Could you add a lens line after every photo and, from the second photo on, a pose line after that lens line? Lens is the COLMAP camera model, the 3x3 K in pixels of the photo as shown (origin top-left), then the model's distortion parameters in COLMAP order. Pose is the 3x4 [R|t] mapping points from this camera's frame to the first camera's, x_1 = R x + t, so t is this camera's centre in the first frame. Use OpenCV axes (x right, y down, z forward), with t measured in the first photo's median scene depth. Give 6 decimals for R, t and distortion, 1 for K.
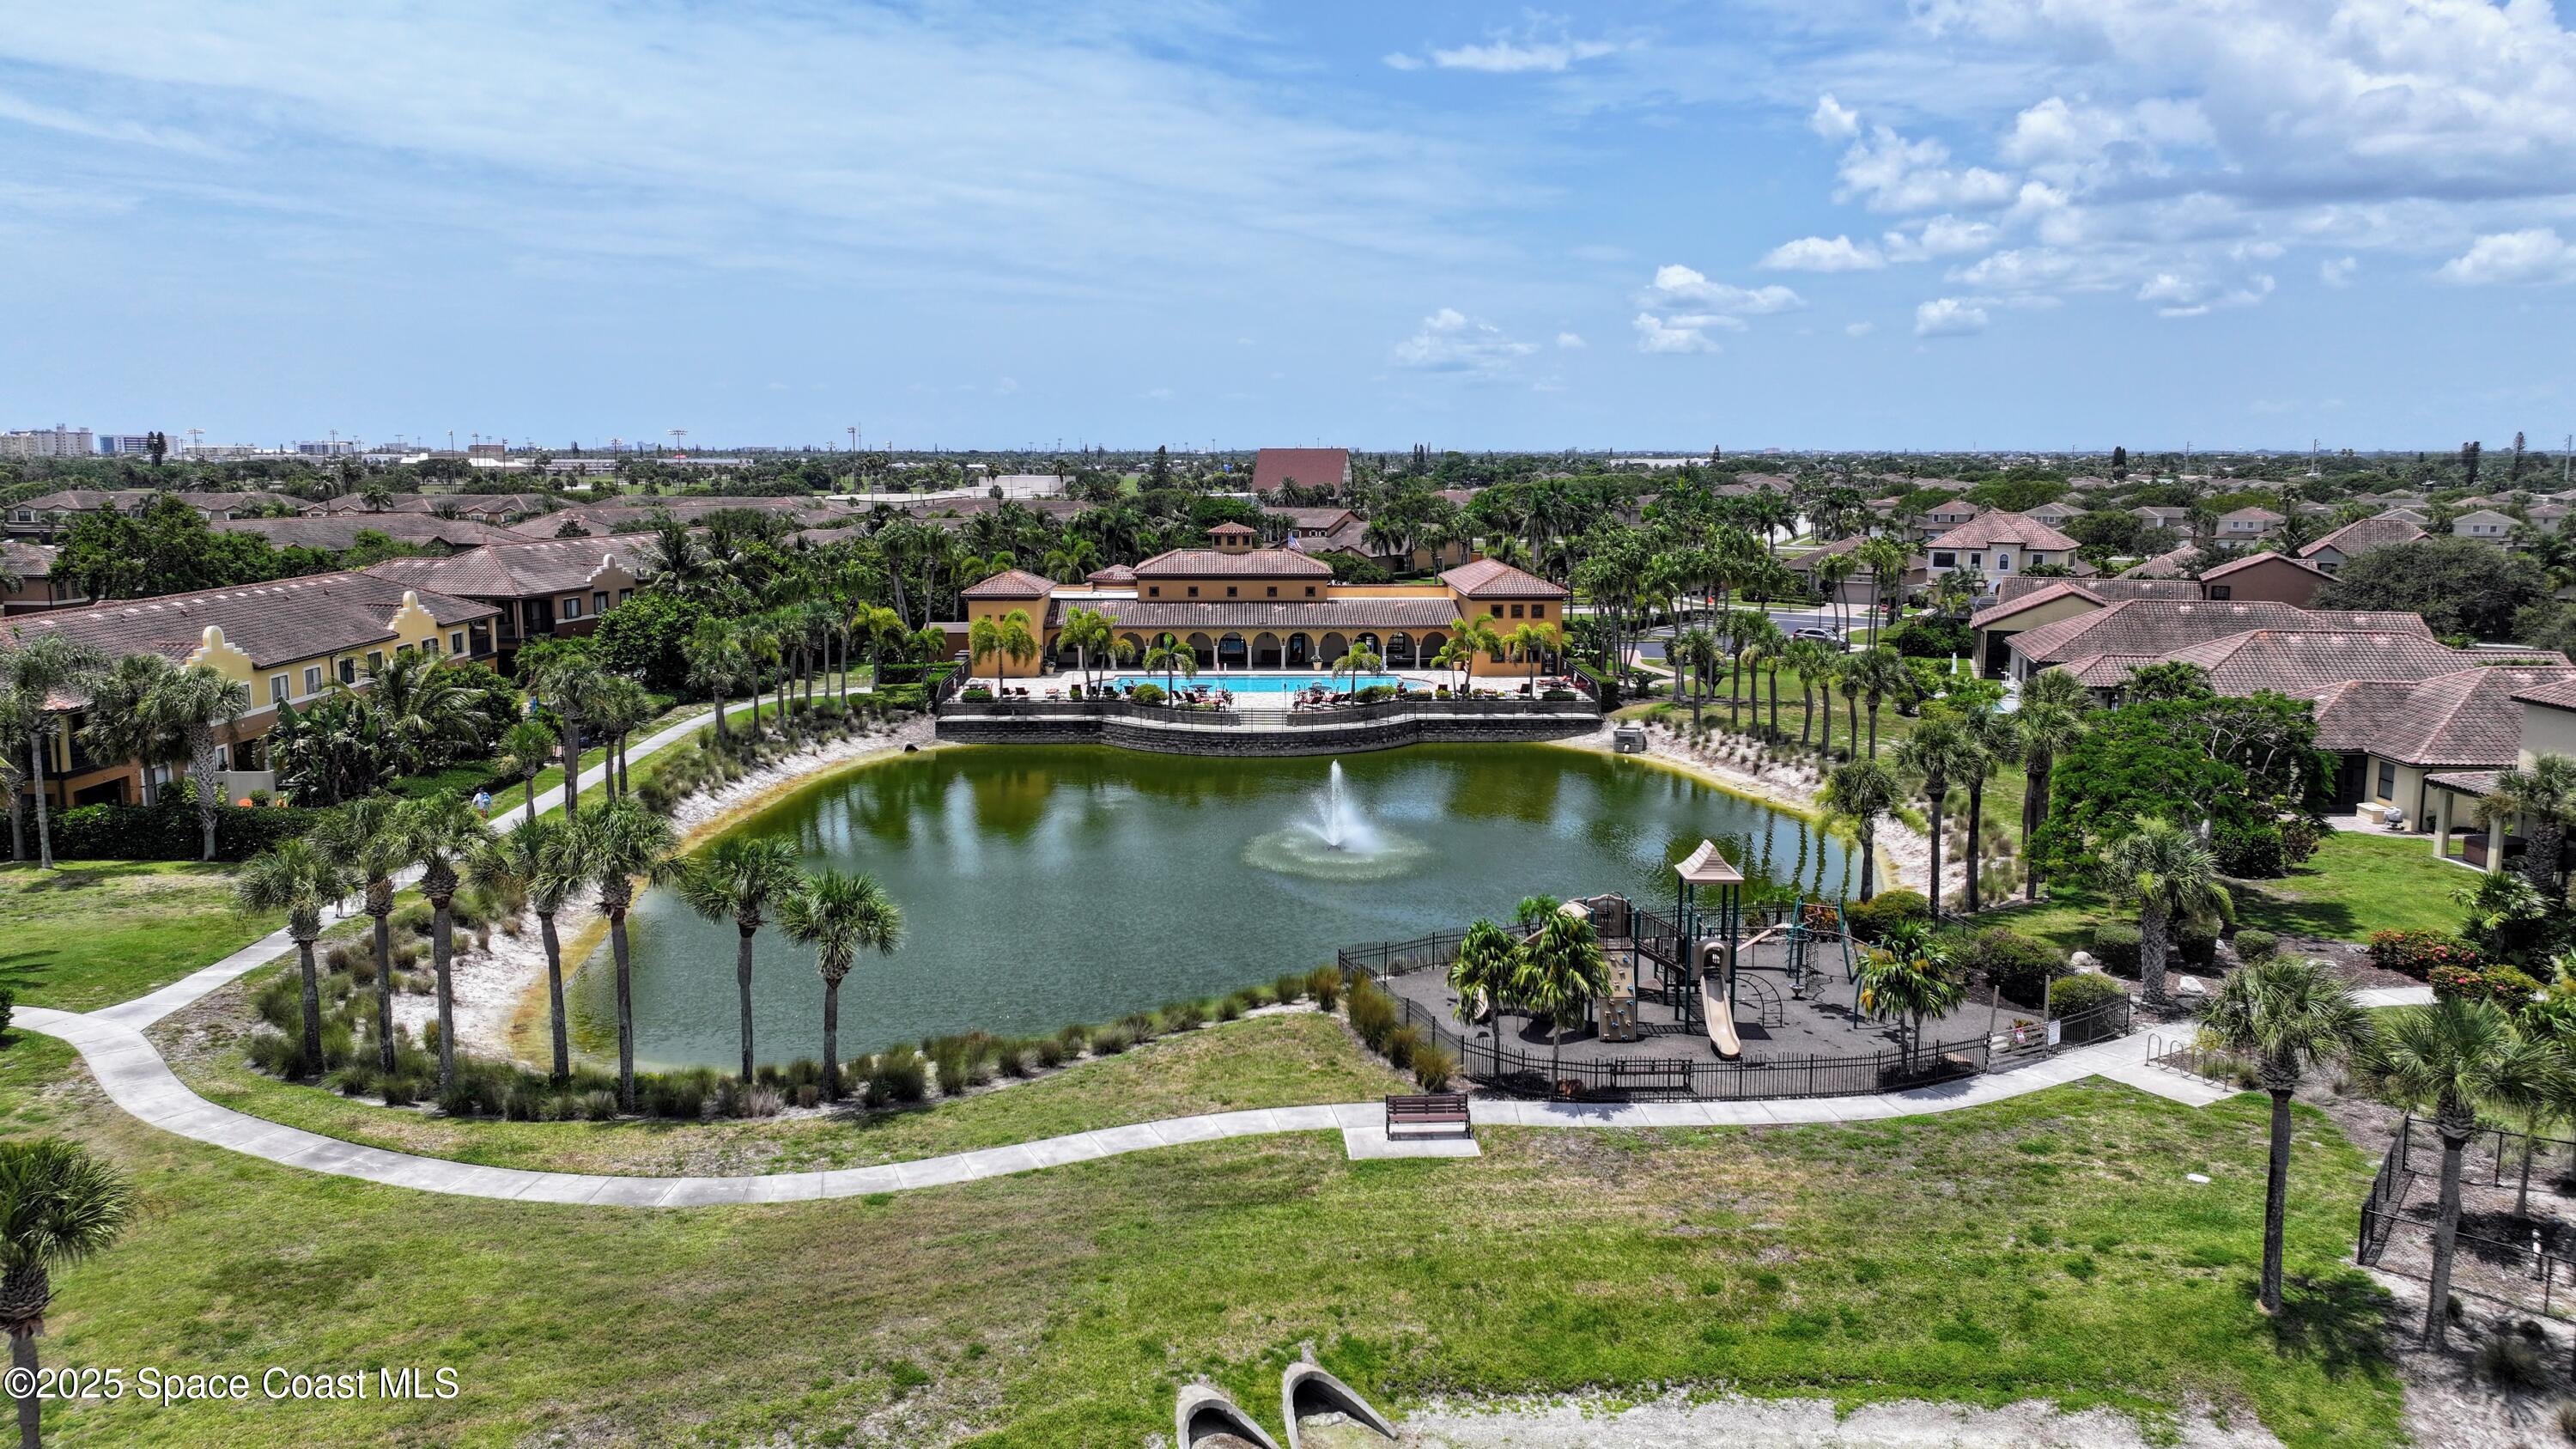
lens RADIAL K [[1775.8, 0, 1288.0], [0, 1775.8, 724.5], [0, 0, 1]] dist [-0.007466, -0.003468]
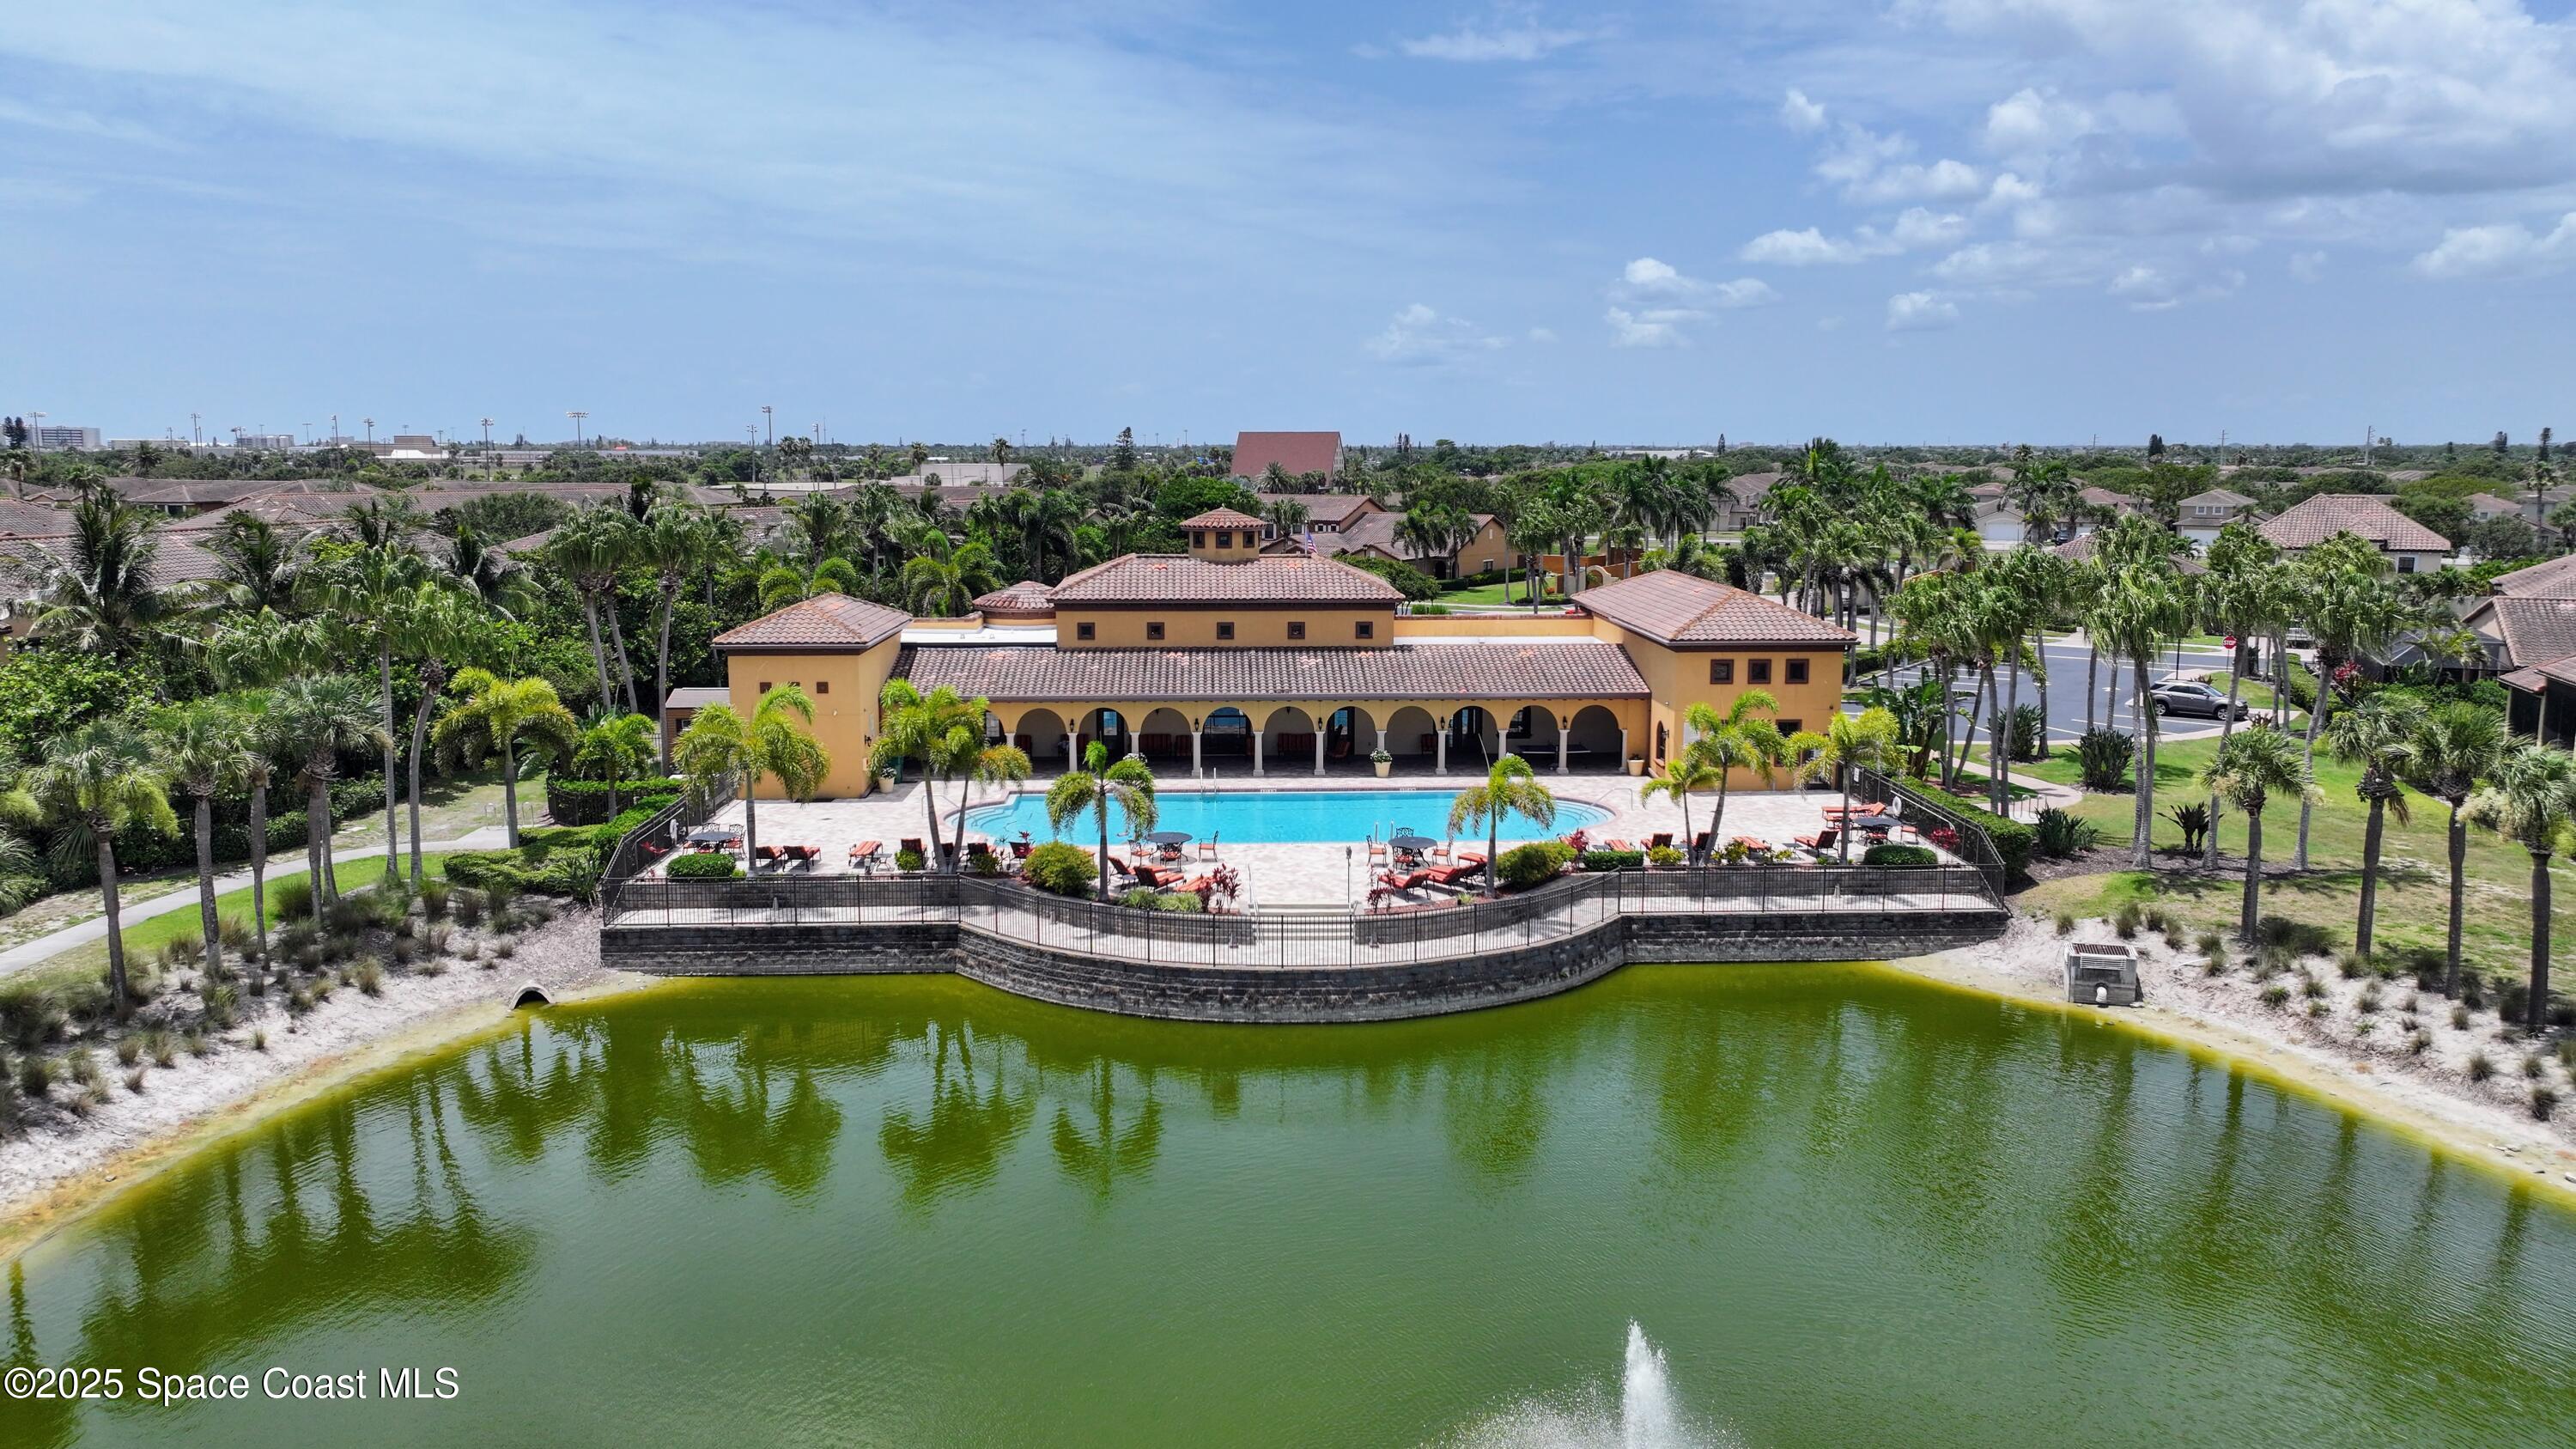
lens RADIAL K [[1775.8, 0, 1288.0], [0, 1775.8, 724.5], [0, 0, 1]] dist [-0.007466, -0.003468]
pose [[0.999865, -0.003385, 0.016107, -0.020166], [0.003344, 0.999991, 0.002558, -0.045462], [-0.016116, -0.002504, 0.999867, 0.428123]]
